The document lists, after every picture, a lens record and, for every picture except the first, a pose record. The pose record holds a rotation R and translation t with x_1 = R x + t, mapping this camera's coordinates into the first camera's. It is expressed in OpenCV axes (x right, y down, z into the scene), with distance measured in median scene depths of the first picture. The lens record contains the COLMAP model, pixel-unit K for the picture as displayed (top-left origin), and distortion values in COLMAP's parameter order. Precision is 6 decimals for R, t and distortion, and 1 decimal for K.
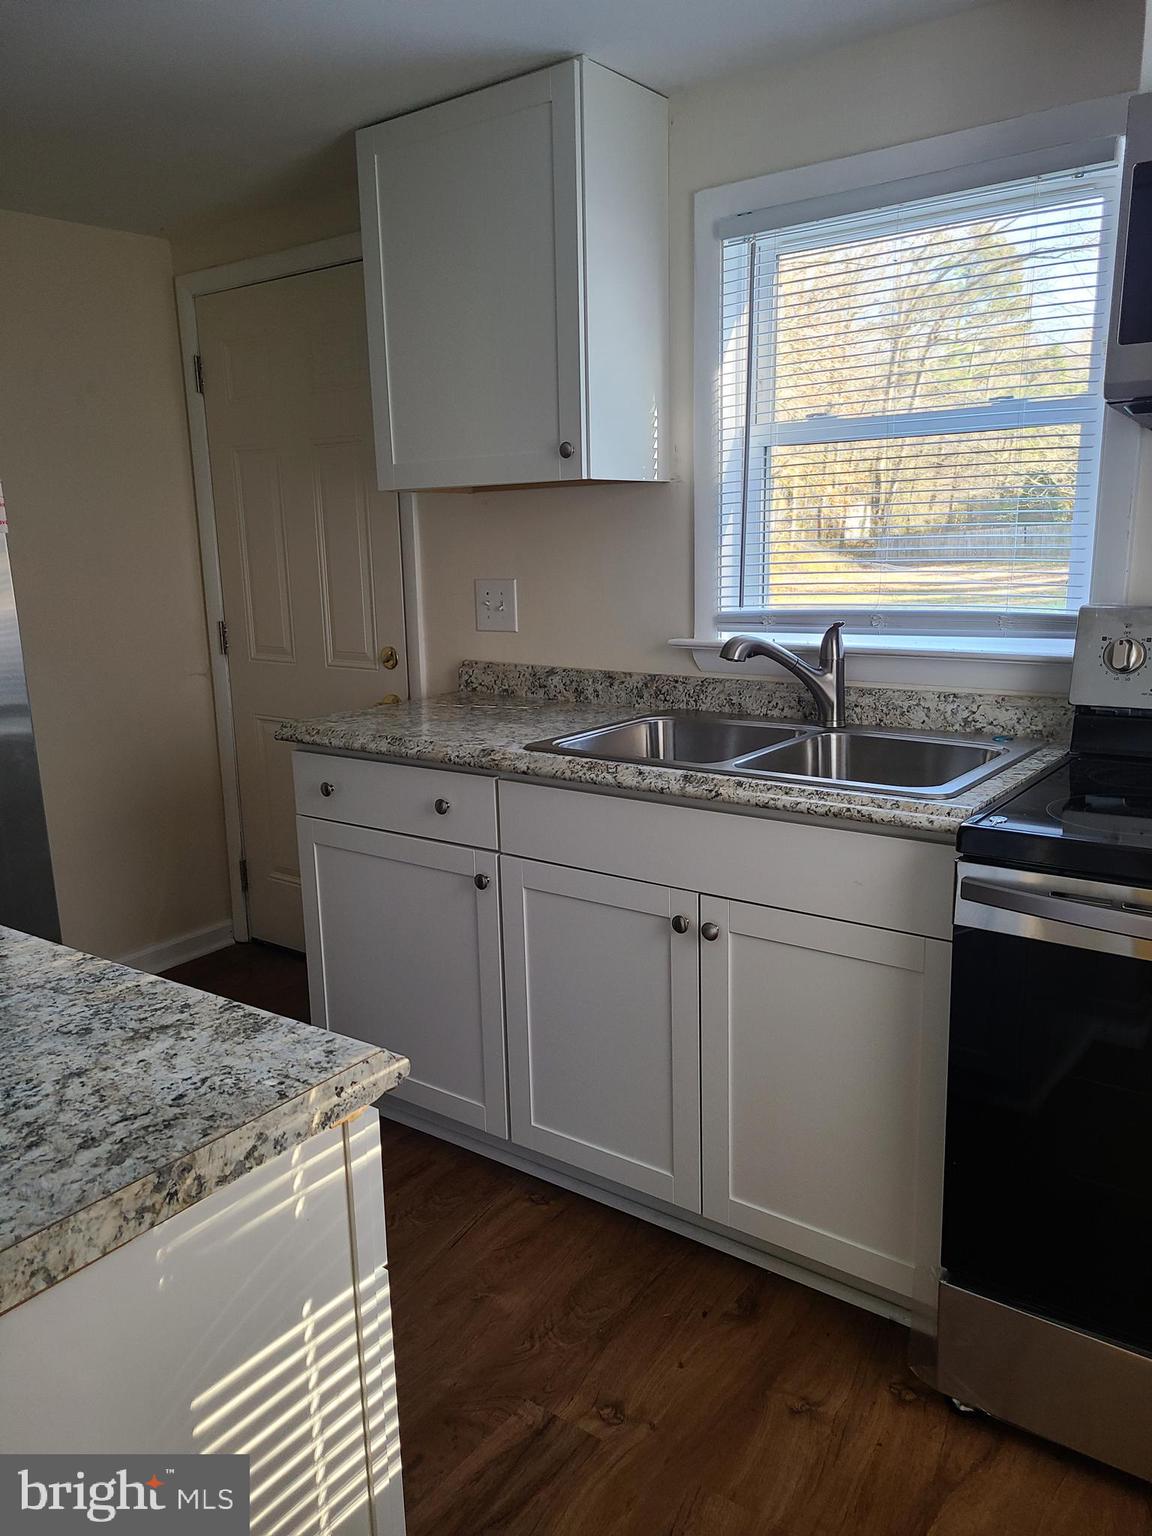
lens RADIAL K [[1145.7, 0, 570.4], [0, 1145.7, 776.7], [0, 0, 1]] dist [0.063617, -0.050723]
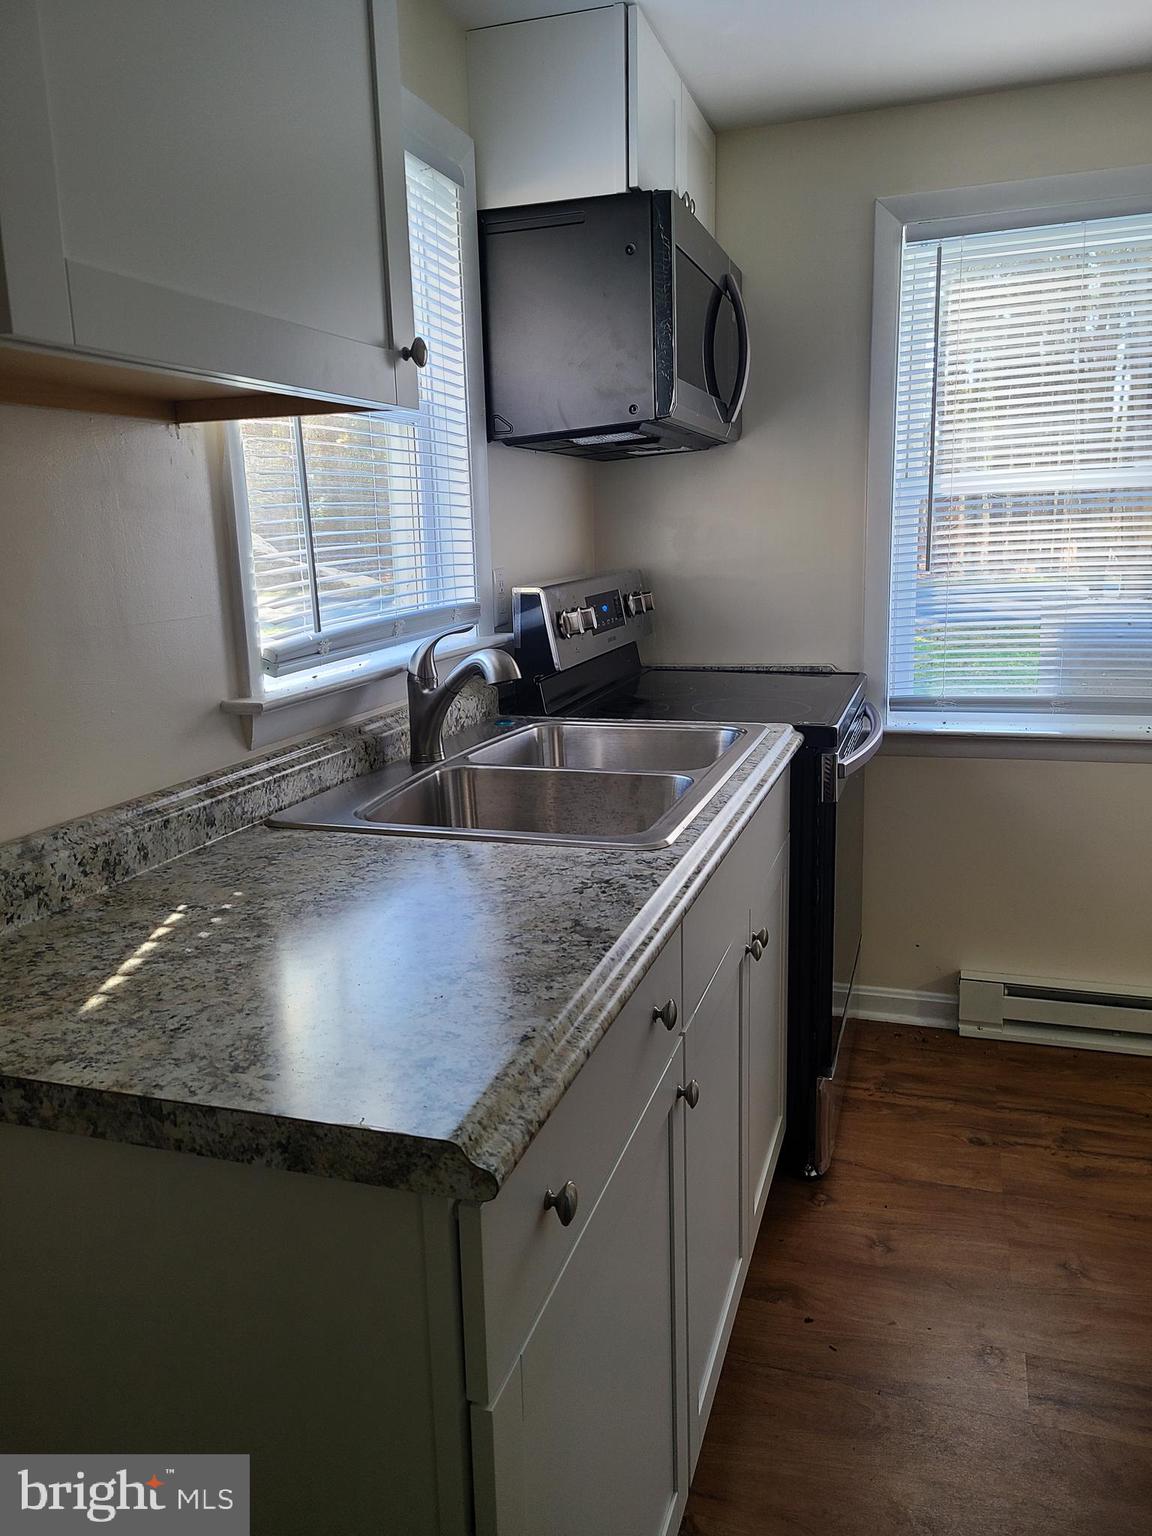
lens RADIAL K [[1130.4, 0, 576.4], [0, 1130.4, 780.0], [0, 0, 1]] dist [0.056886, -0.032622]
pose [[-0.312454, -0.169179, 0.934747, -0.617241], [0.250922, 0.934364, 0.252985, -0.231045], [-0.916194, 0.313595, -0.249495, 1.252223]]
